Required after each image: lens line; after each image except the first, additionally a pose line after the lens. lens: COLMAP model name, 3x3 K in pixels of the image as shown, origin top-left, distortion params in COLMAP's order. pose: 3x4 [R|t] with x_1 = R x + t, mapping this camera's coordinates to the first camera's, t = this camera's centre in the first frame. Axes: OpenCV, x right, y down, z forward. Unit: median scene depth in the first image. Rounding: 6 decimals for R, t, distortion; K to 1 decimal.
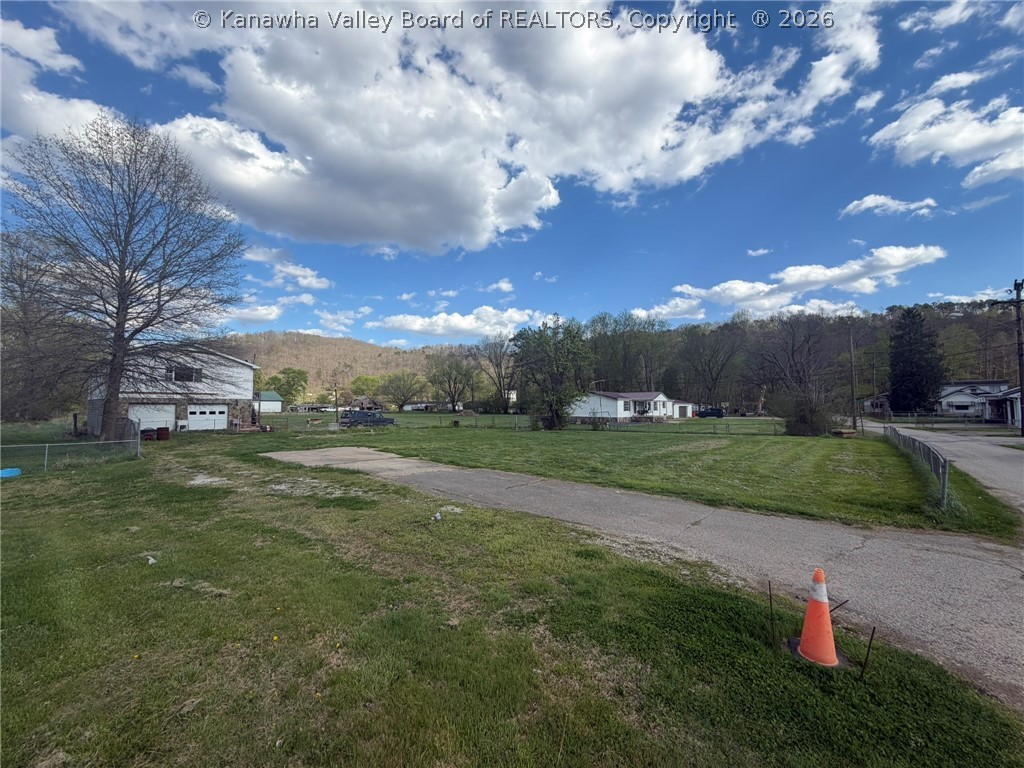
lens RADIAL K [[414.0, 0, 514.3], [0, 414.0, 382.6], [0, 0, 1]] dist [-0.001779, -0.000336]
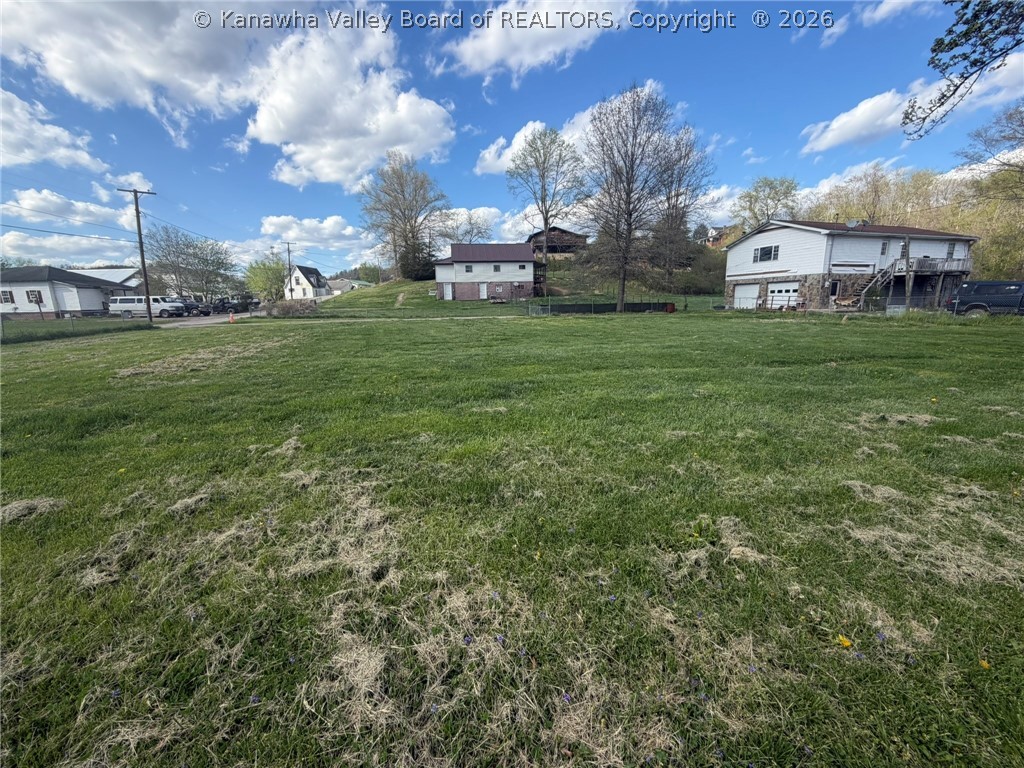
lens RADIAL K [[414.0, 0, 509.9], [0, 414.0, 389.6], [0, 0, 1]] dist [-0.001779, -0.000336]
pose [[-0.597279, 0.169643, -0.783887, 0.430986], [0.063383, 0.984302, 0.164721, 0.098006], [0.799525, 0.048699, -0.598655, 1.059592]]
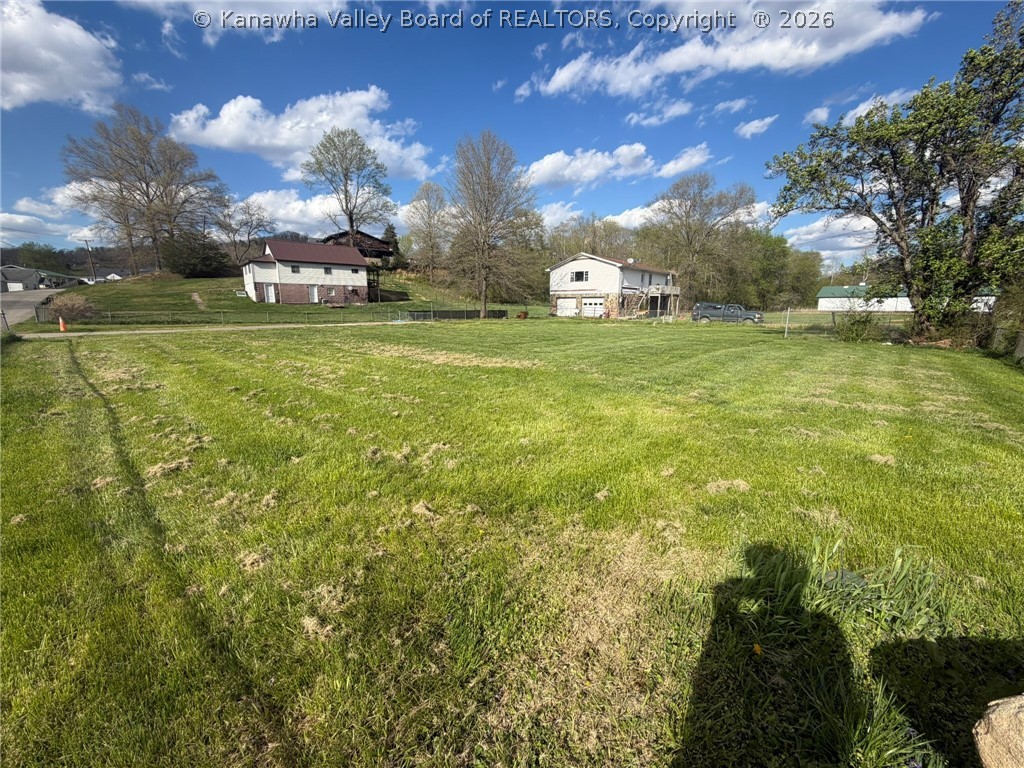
lens RADIAL K [[414.0, 0, 513.6], [0, 414.0, 388.3], [0, 0, 1]] dist [-0.001779, -0.000336]
pose [[-0.060936, 0.188582, -0.980165, 0.639592], [0.056131, 0.981083, 0.185269, 0.076667], [0.996562, -0.043729, -0.070369, 0.809352]]
